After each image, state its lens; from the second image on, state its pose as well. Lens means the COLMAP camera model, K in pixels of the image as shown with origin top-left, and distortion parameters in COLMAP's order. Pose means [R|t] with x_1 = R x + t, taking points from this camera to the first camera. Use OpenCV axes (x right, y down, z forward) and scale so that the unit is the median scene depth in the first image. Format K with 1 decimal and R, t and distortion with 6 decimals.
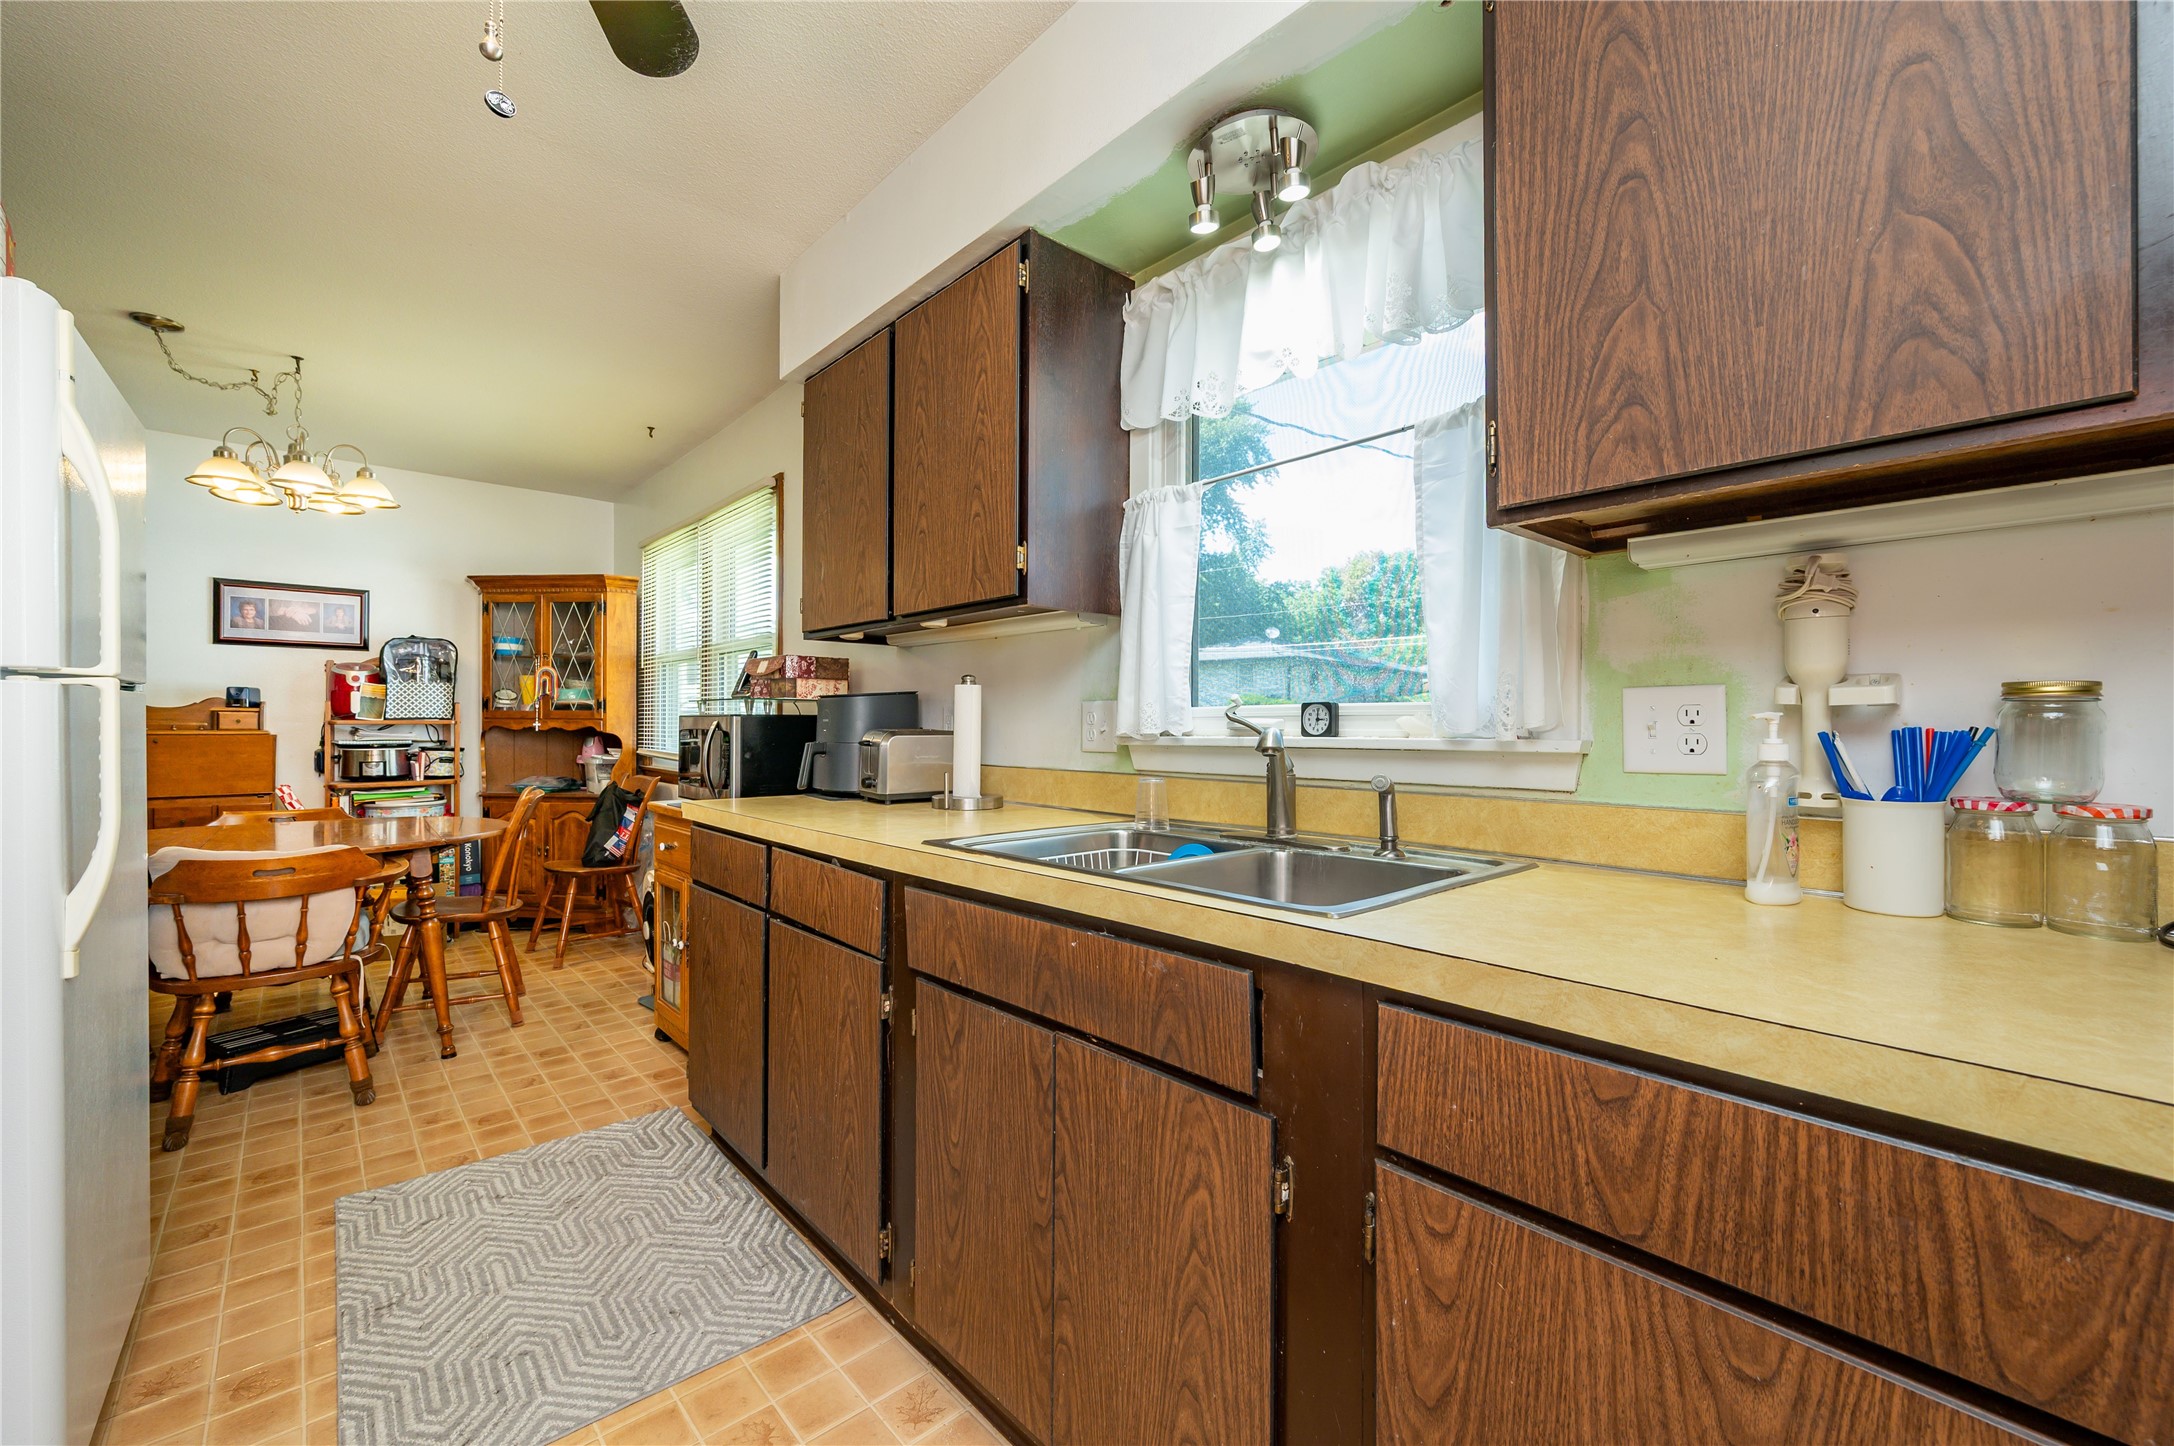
lens RADIAL K [[853.9, 0, 1078.4], [0, 853.9, 728.1], [0, 0, 1]] dist [-0.003441, 0.000618]
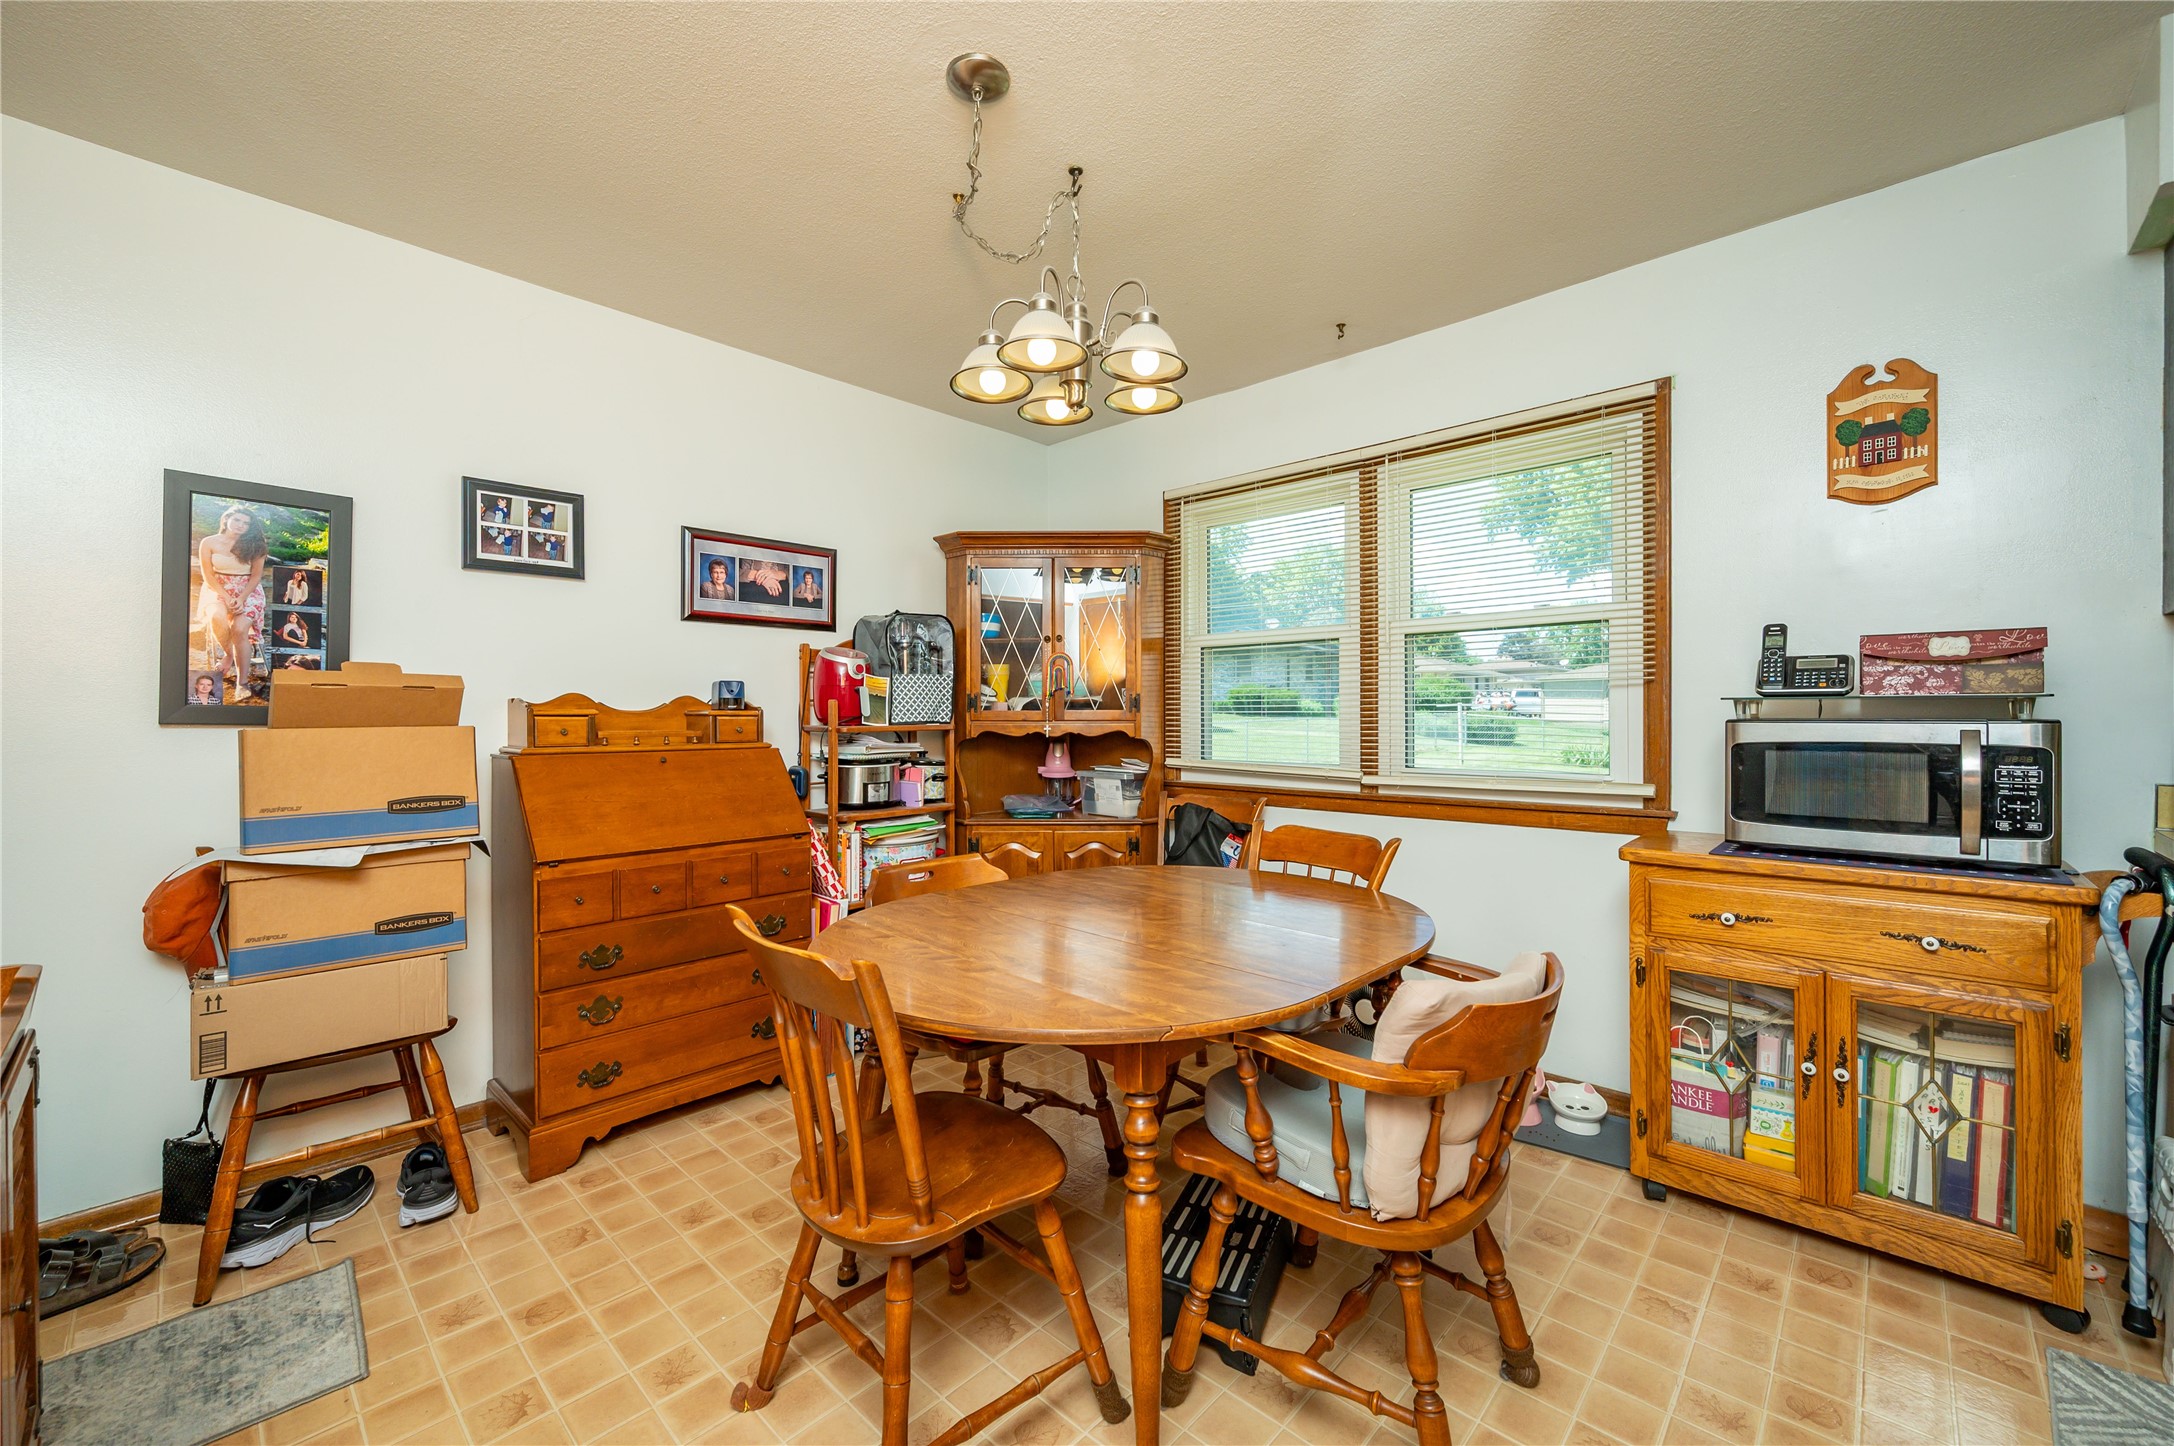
lens RADIAL K [[853.9, 0, 1095.4], [0, 853.9, 713.9], [0, 0, 1]] dist [-0.003441, 0.000618]
pose [[0.996741, -0.007469, 0.080318, -0.685564], [0.007930, 0.999954, -0.005424, -0.013671], [-0.080274, 0.006043, 0.996755, 0.251358]]
